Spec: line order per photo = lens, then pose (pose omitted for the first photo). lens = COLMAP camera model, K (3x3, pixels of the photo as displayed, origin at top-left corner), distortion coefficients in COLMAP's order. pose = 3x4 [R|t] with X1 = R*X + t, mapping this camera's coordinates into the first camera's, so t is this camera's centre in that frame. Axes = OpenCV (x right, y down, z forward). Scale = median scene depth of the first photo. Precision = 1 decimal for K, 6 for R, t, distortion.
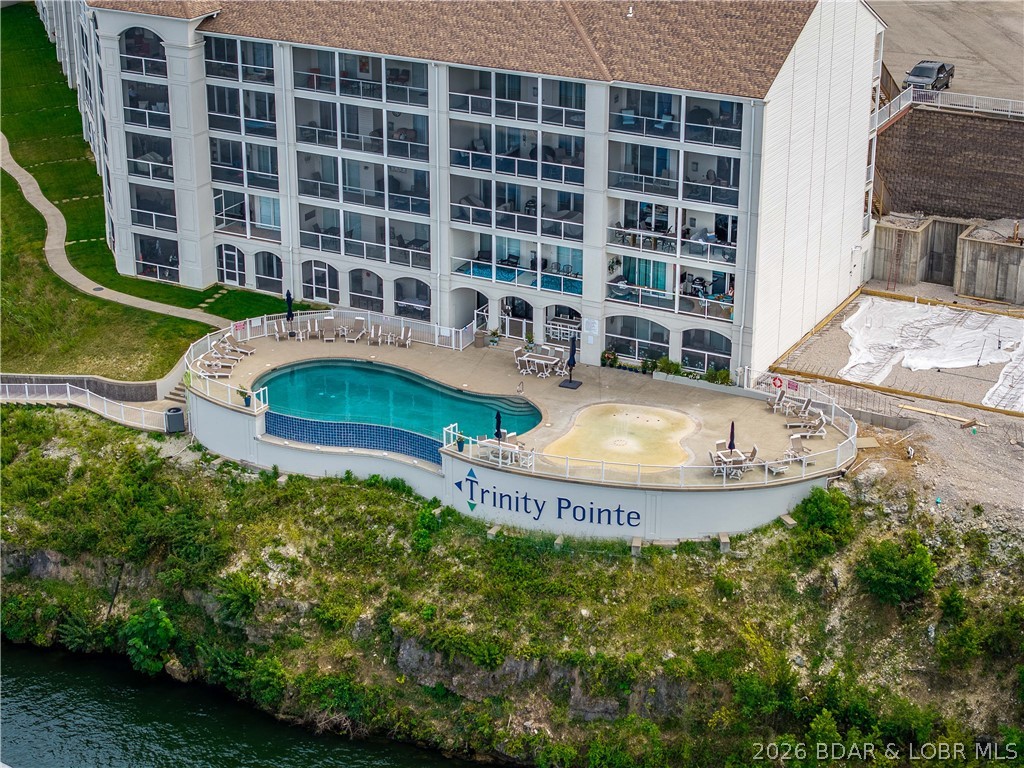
lens RADIAL K [[2045.0, 0, 512.0], [0, 2045.0, 384.0], [0, 0, 1]] dist [-0.011126, 0.056137]
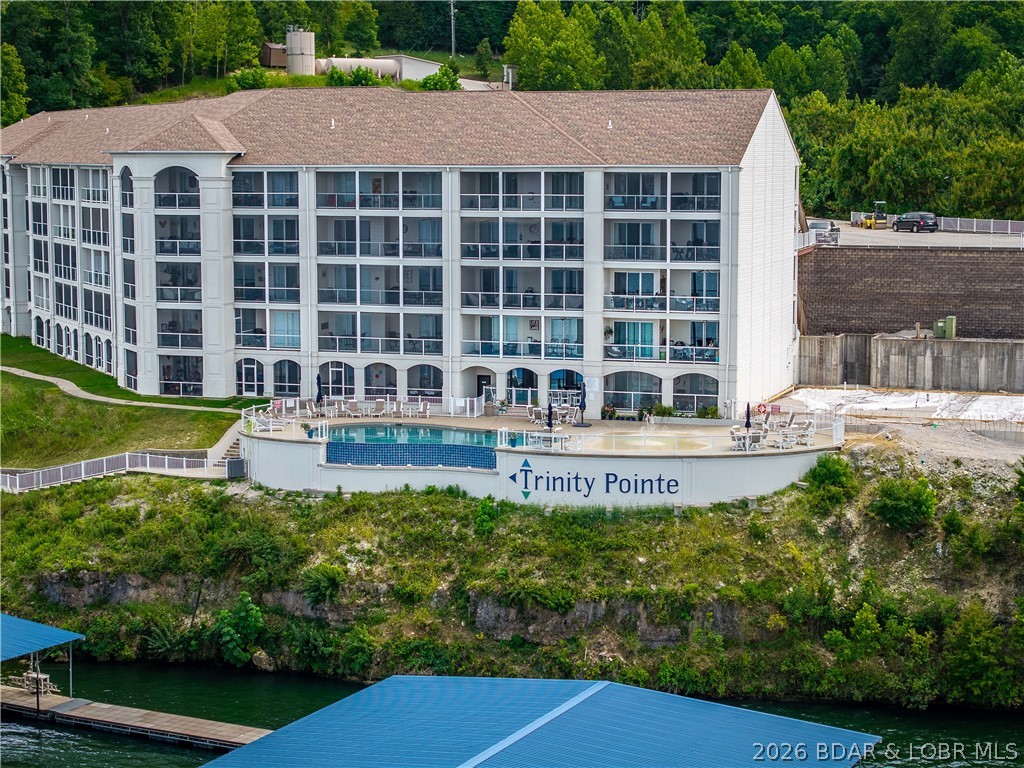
lens RADIAL K [[2045.0, 0, 512.0], [0, 2045.0, 384.0], [0, 0, 1]] dist [-0.011126, 0.056137]
pose [[0.988006, -0.020595, 0.153036, -0.192064], [0.060966, 0.962577, -0.264062, 0.288003], [-0.141871, 0.270224, 0.952287, -0.102930]]
